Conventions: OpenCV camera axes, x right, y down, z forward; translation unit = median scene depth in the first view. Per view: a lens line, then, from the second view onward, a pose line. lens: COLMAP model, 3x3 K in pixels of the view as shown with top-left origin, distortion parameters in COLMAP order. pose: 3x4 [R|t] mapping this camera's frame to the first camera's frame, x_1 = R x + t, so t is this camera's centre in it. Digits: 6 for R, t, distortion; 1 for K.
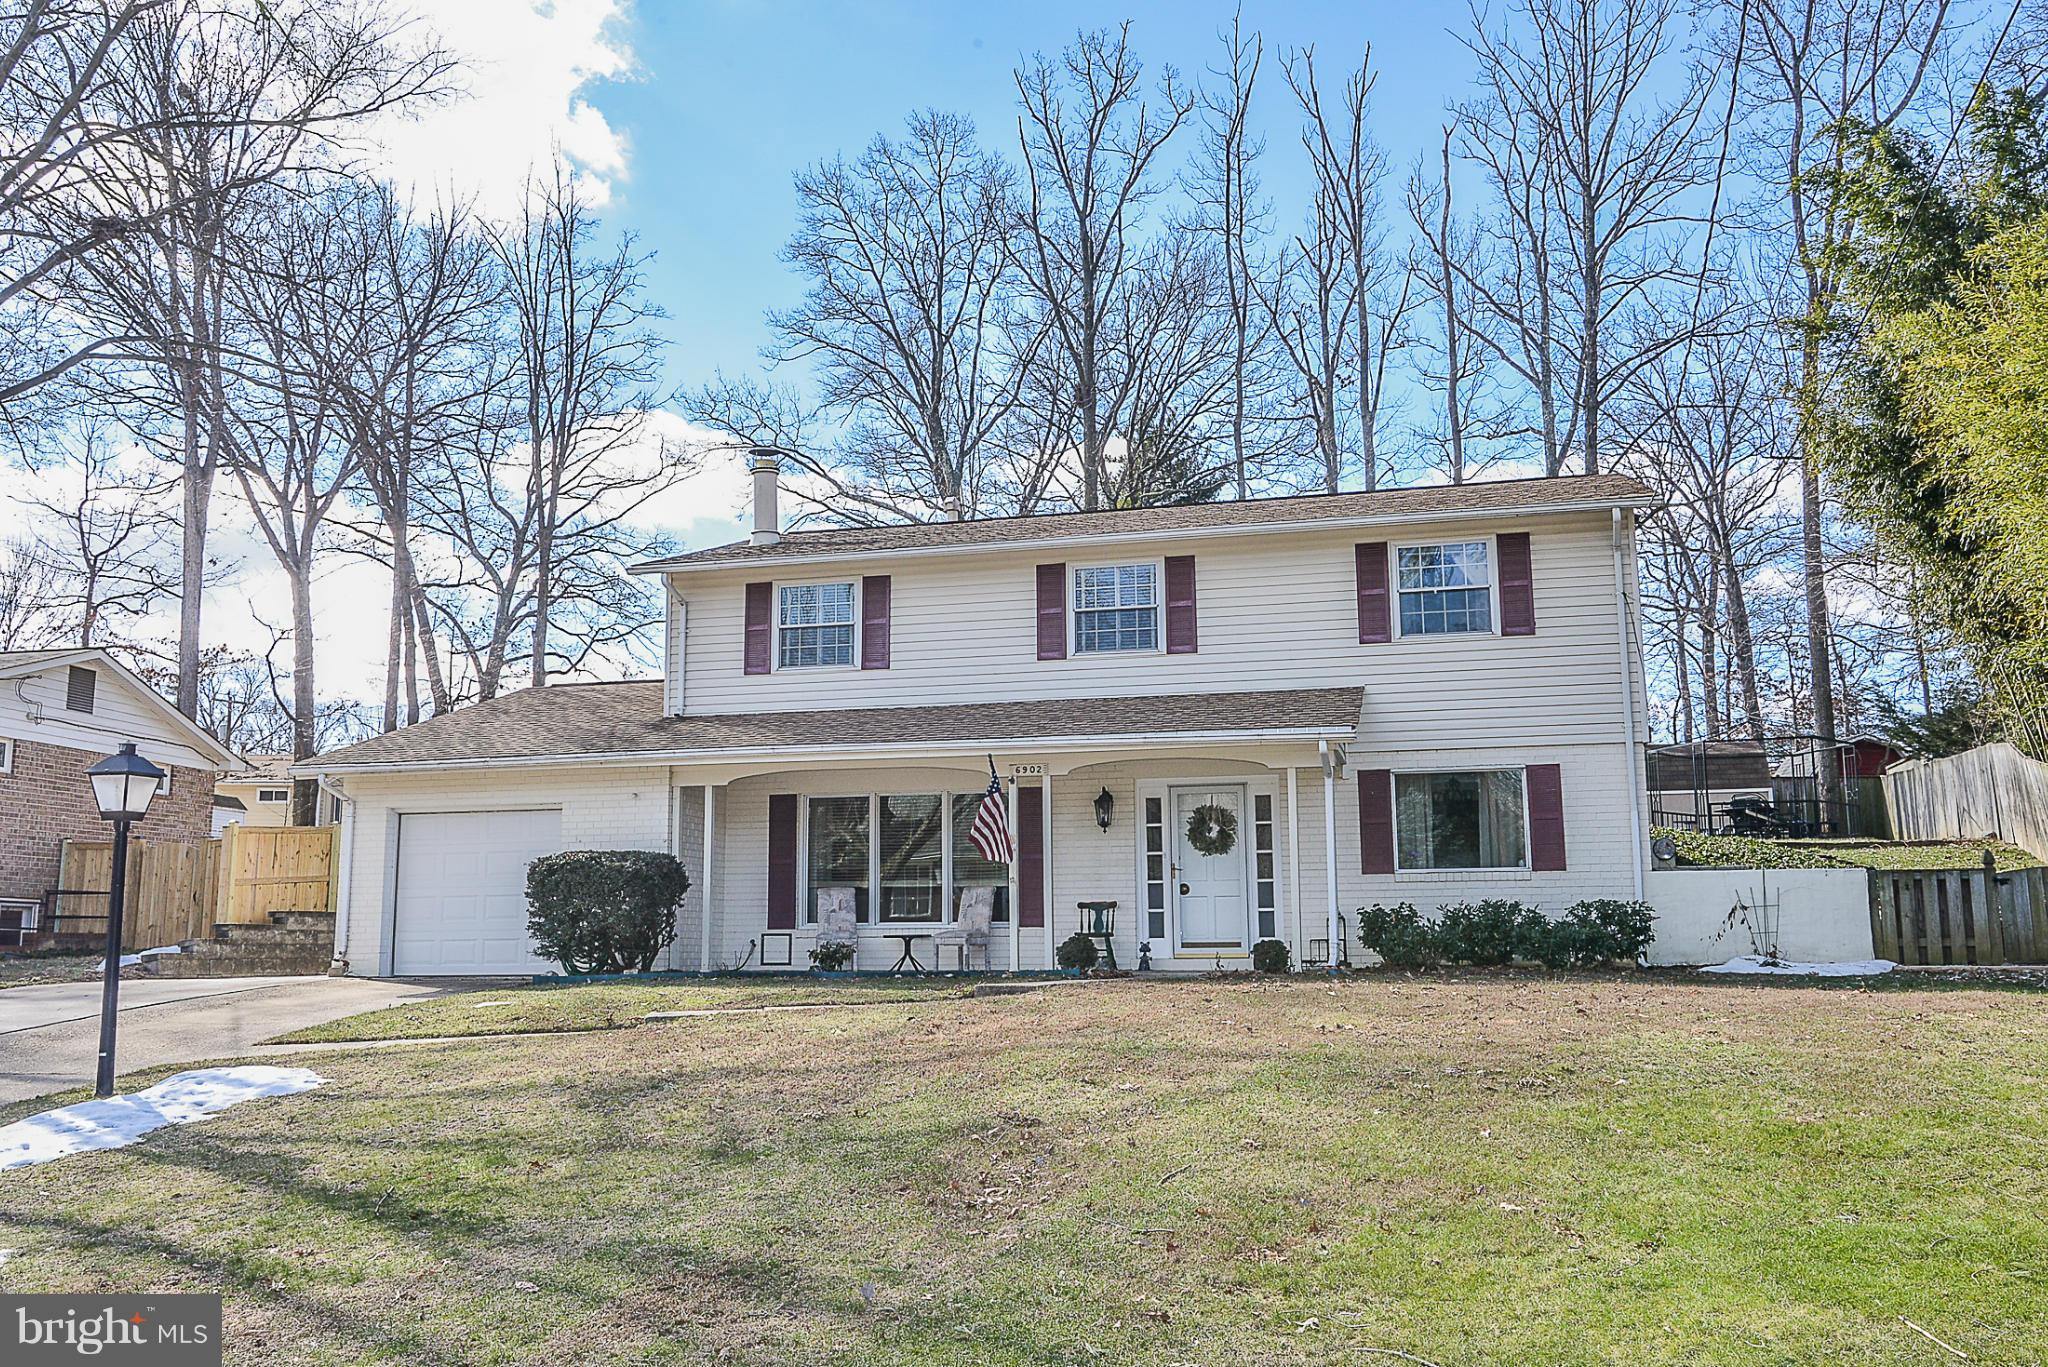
lens RADIAL K [[1643.2, 0, 1023.6], [0, 1643.2, 686.7], [0, 0, 1]] dist [0.012585, 0.000744]
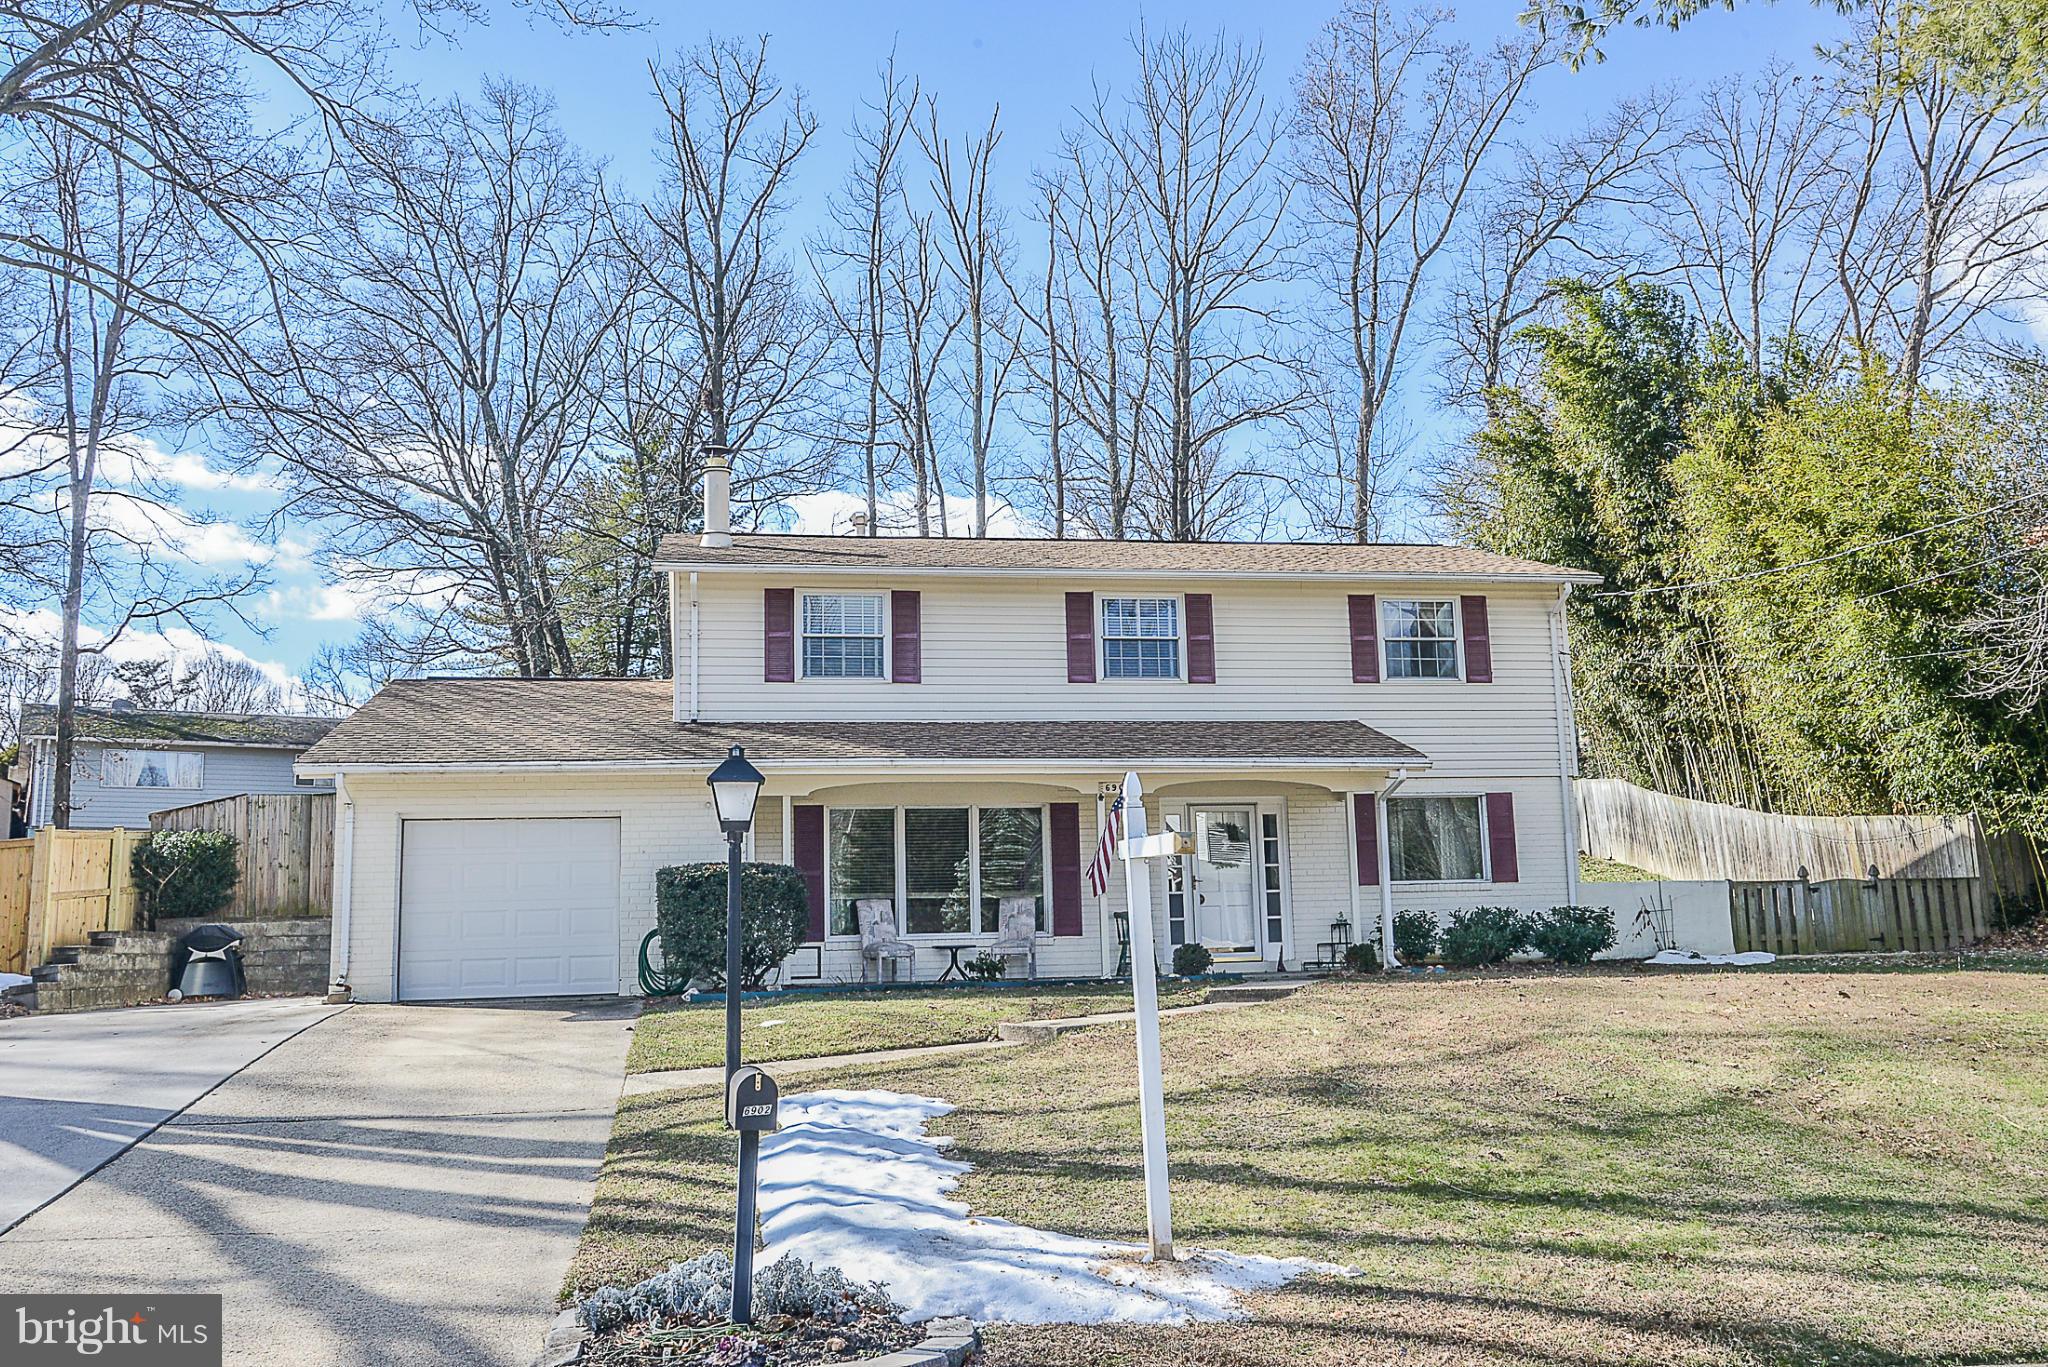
lens RADIAL K [[1643.2, 0, 1023.1], [0, 1643.2, 683.2], [0, 0, 1]] dist [0.012585, 0.000744]
pose [[0.914405, 0.047952, 0.401949, -0.450421], [-0.044382, 0.998849, -0.018195, 0.004767], [-0.402359, -0.001202, 0.915481, 0.046740]]
